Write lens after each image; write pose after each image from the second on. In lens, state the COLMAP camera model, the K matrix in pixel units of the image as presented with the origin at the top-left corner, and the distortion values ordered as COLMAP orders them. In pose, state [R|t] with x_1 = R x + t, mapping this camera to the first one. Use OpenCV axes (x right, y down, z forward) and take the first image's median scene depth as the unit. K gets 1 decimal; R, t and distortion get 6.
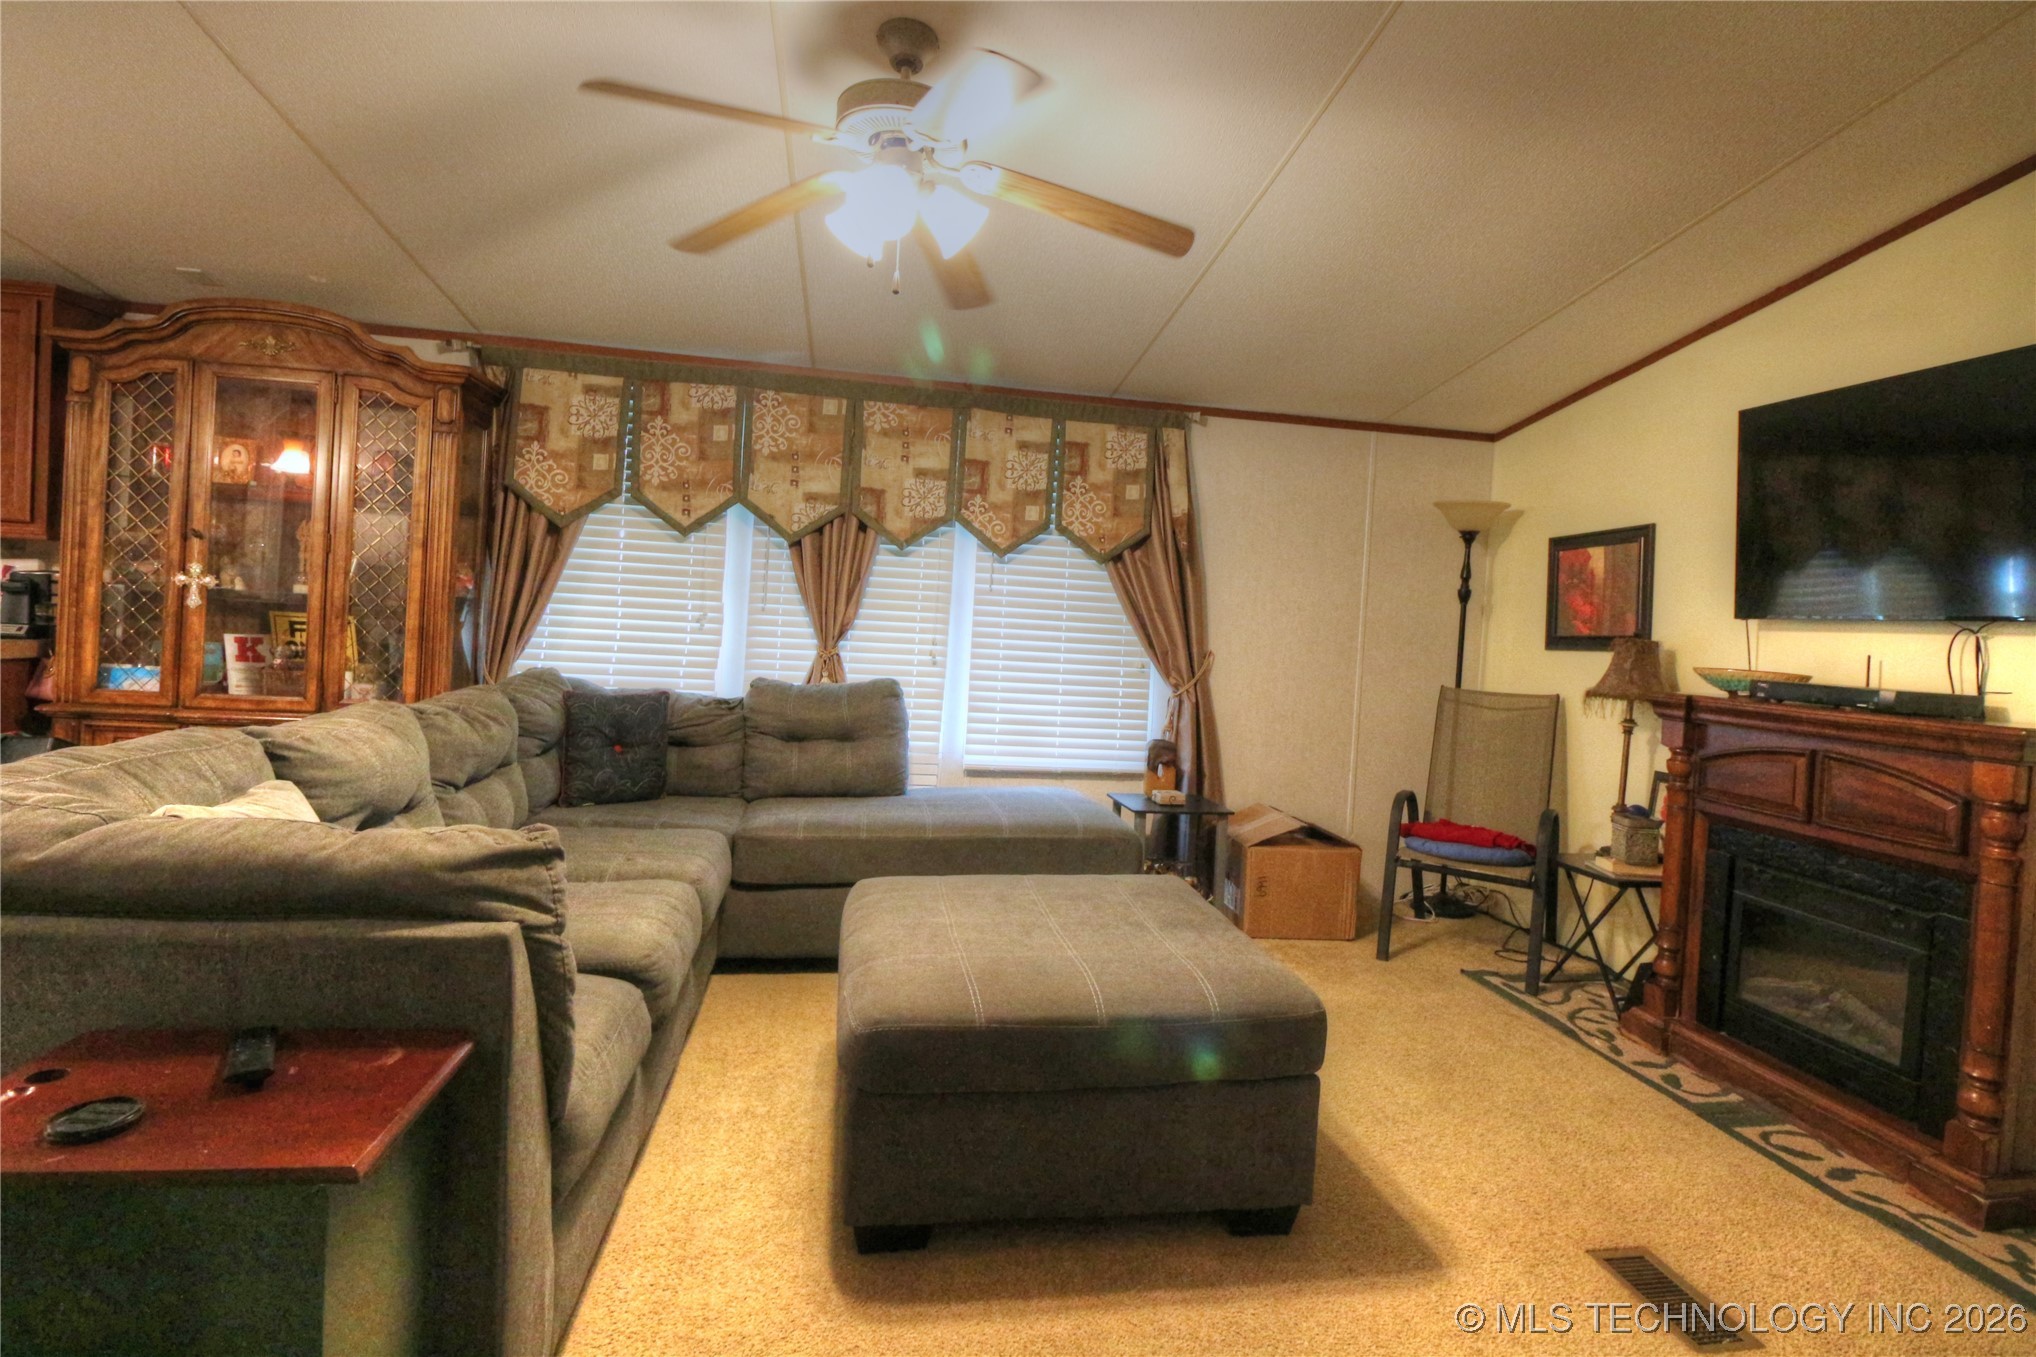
lens RADIAL K [[1034.3, 0, 1060.1], [0, 1034.3, 640.7], [0, 0, 1]] dist [0.017011, -0.021271]
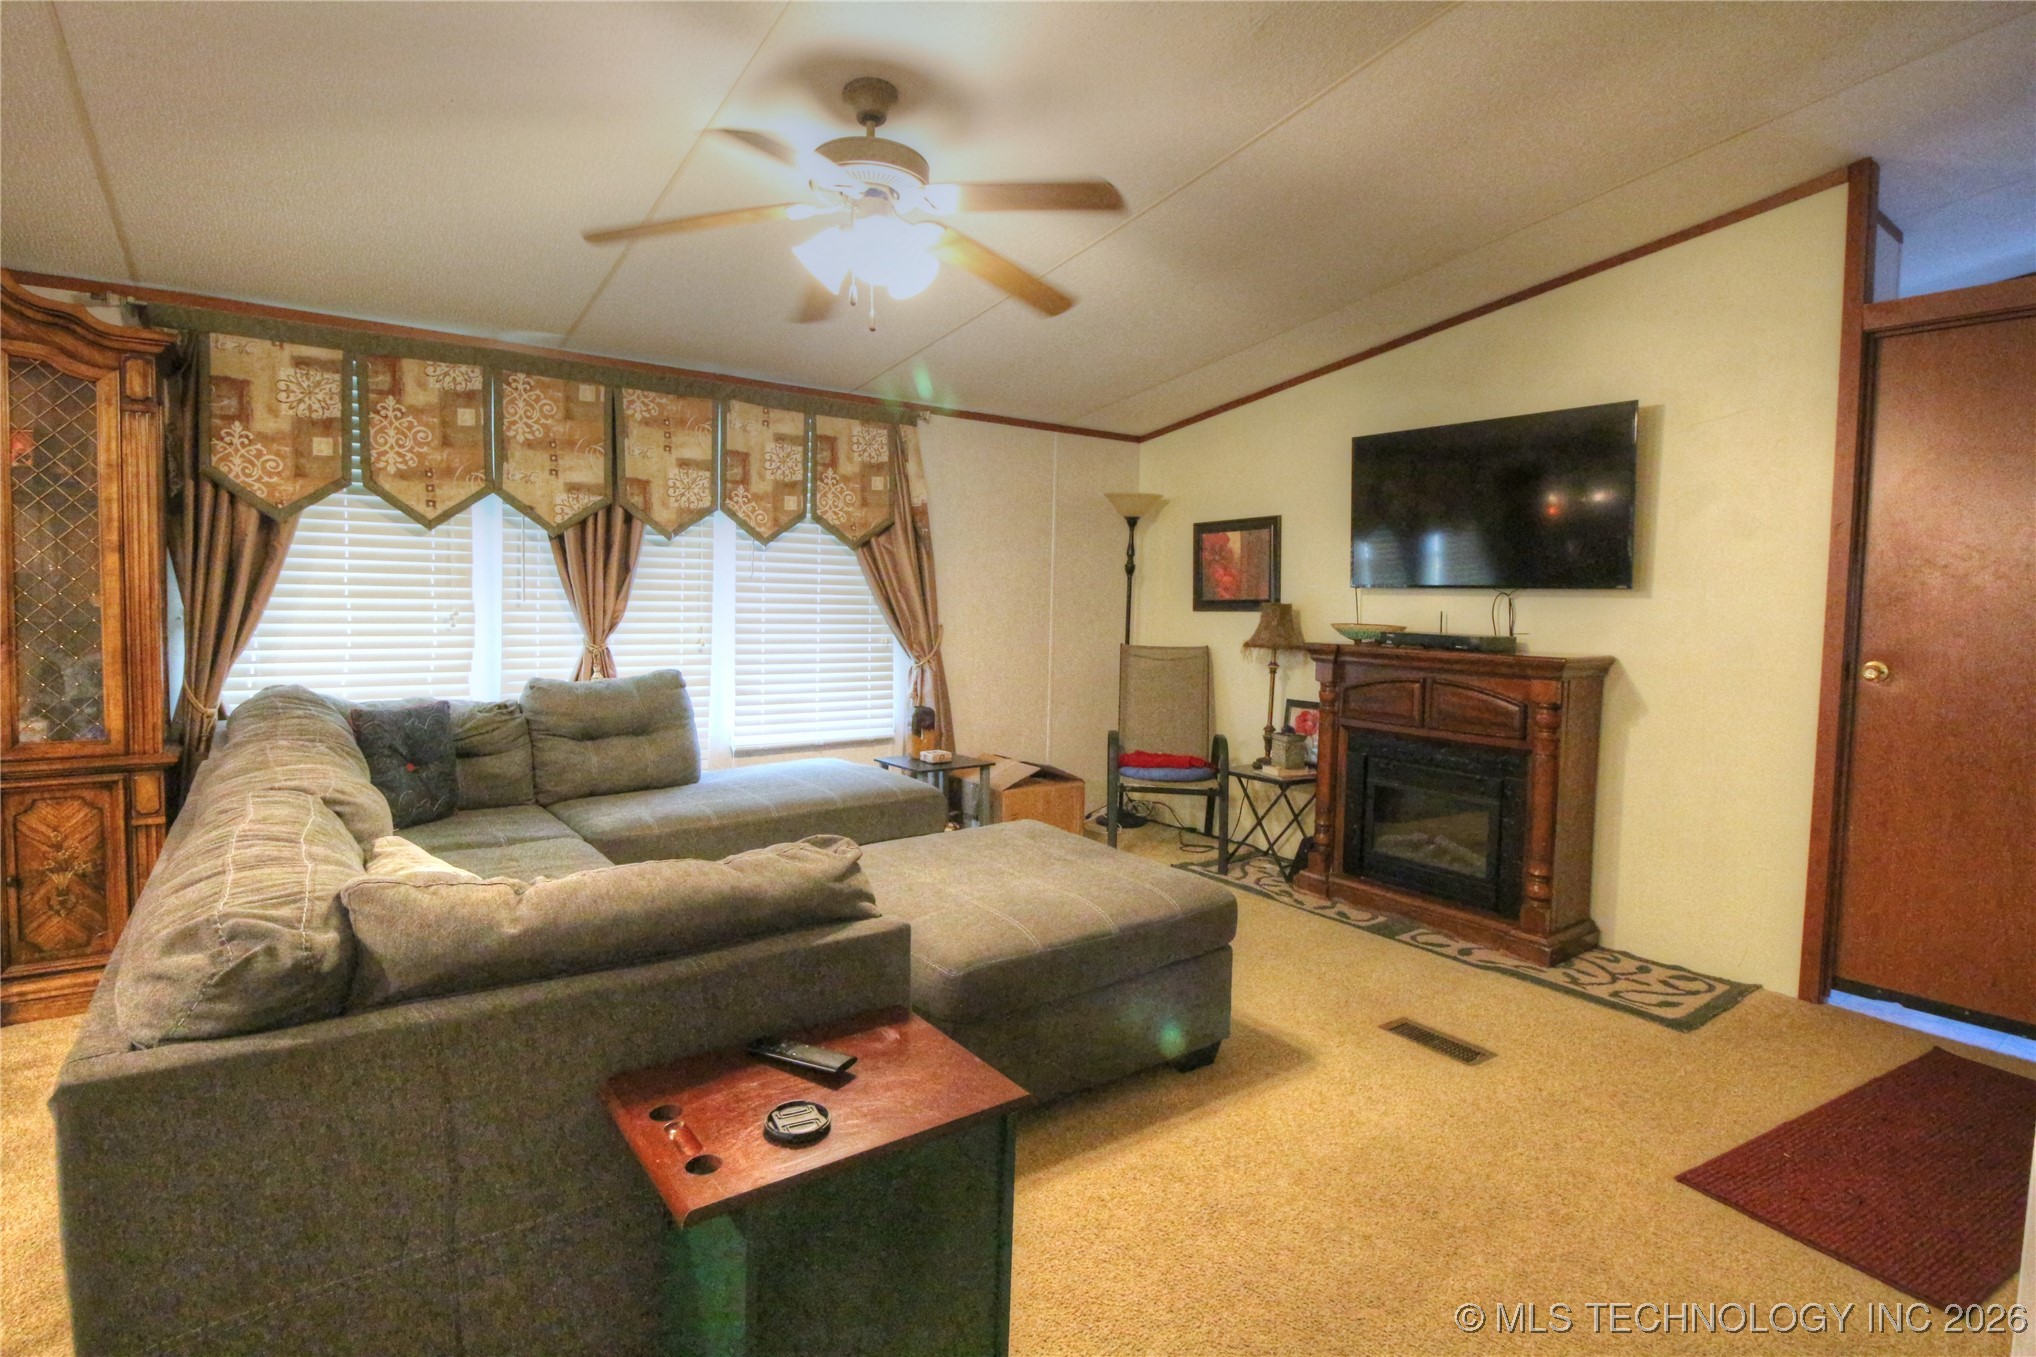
lens RADIAL K [[1002.4, 0, 1018.3], [0, 1002.4, 654.9], [0, 0, 1]] dist [0.015165, -0.017613]
pose [[0.902037, -0.062550, 0.427104, -0.281463], [0.036824, 0.996989, 0.068239, -0.032471], [-0.430086, -0.045826, 0.901624, -0.028654]]
